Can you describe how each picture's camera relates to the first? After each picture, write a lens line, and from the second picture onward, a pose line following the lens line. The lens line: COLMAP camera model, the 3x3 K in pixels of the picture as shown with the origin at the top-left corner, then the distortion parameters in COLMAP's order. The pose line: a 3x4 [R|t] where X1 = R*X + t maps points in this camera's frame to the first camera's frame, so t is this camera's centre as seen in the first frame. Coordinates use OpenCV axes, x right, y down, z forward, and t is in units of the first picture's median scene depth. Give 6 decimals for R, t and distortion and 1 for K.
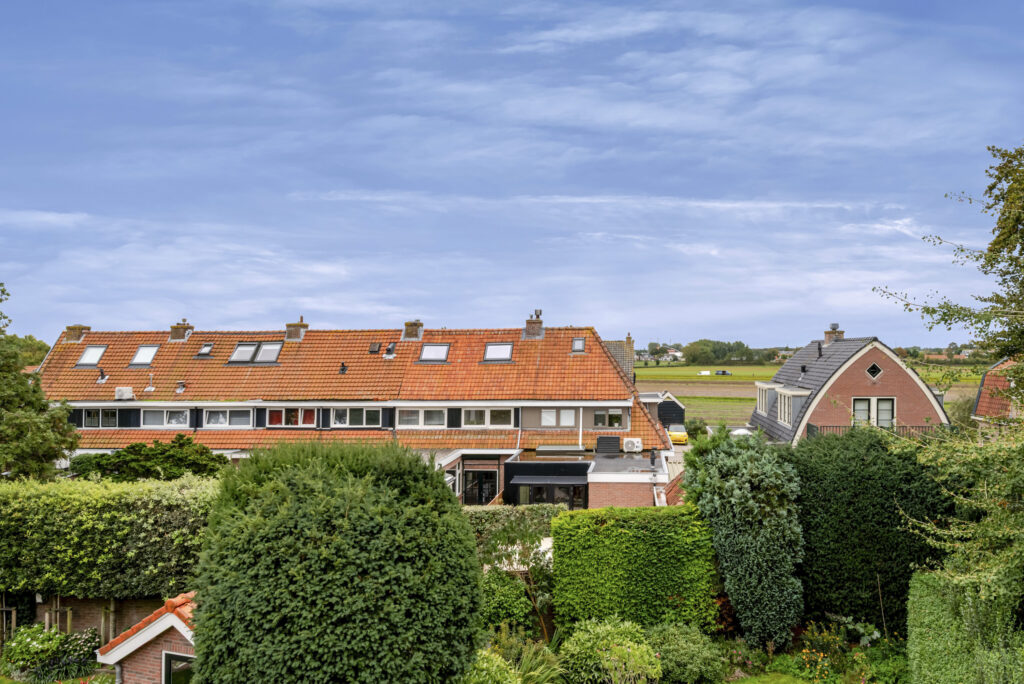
lens RADIAL K [[743.5, 0, 518.2], [0, 743.5, 343.2], [0, 0, 1]] dist [-0.015152, -0.002230]
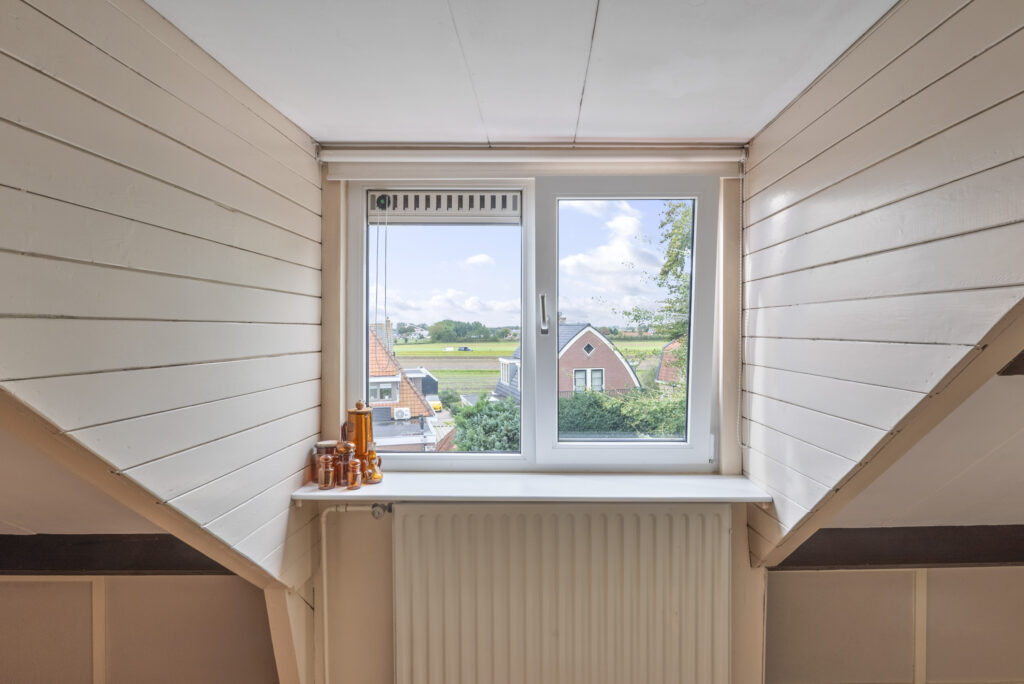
lens RADIAL K [[464.4, 0, 508.4], [0, 464.4, 340.5], [0, 0, 1]] dist [-0.000451, -0.000011]
pose [[0.967646, -0.010798, 0.252080, 0.133921], [0.013618, 0.999863, -0.009446, 0.029188], [-0.251944, 0.012574, 0.967660, 0.234588]]
